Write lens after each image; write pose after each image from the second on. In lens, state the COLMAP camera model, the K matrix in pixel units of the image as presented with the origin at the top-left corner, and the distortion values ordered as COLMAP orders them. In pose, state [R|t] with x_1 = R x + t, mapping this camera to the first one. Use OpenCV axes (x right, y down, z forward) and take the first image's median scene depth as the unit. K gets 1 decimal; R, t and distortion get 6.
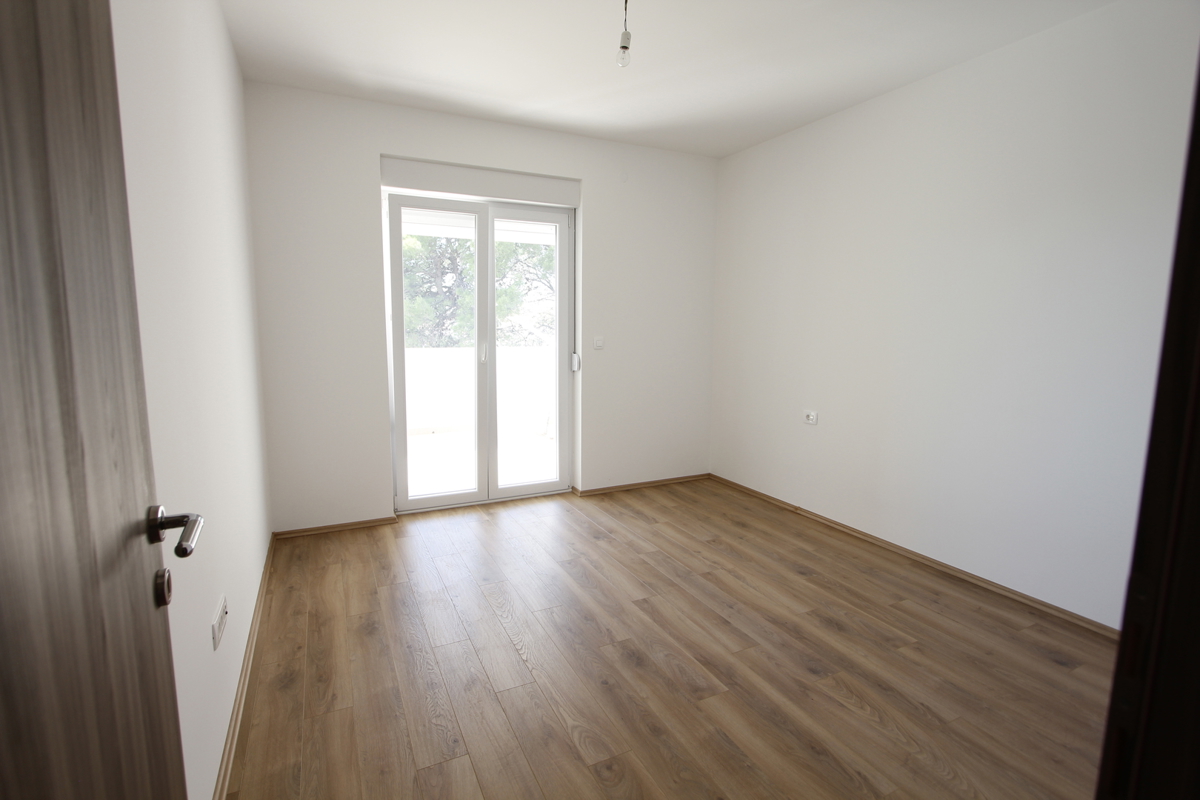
lens RADIAL K [[550.4, 0, 589.0], [0, 550.4, 393.1], [0, 0, 1]] dist [-0.013863, 0.001092]
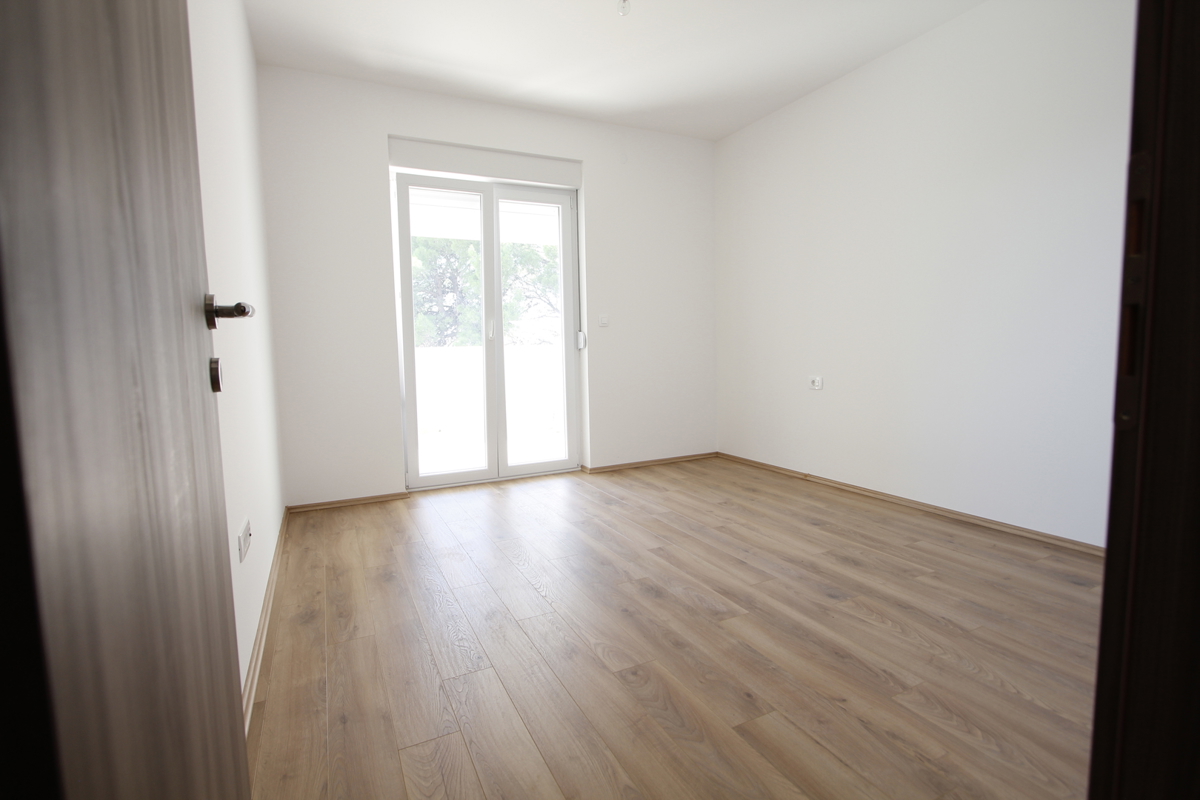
lens RADIAL K [[550.4, 0, 589.0], [0, 550.4, 393.1], [0, 0, 1]] dist [-0.013863, 0.001092]
pose [[0.999598, -0.028319, -0.001405, -0.017286], [0.028236, 0.998744, -0.041393, 0.122630], [0.002576, 0.041337, 0.999142, -0.013426]]
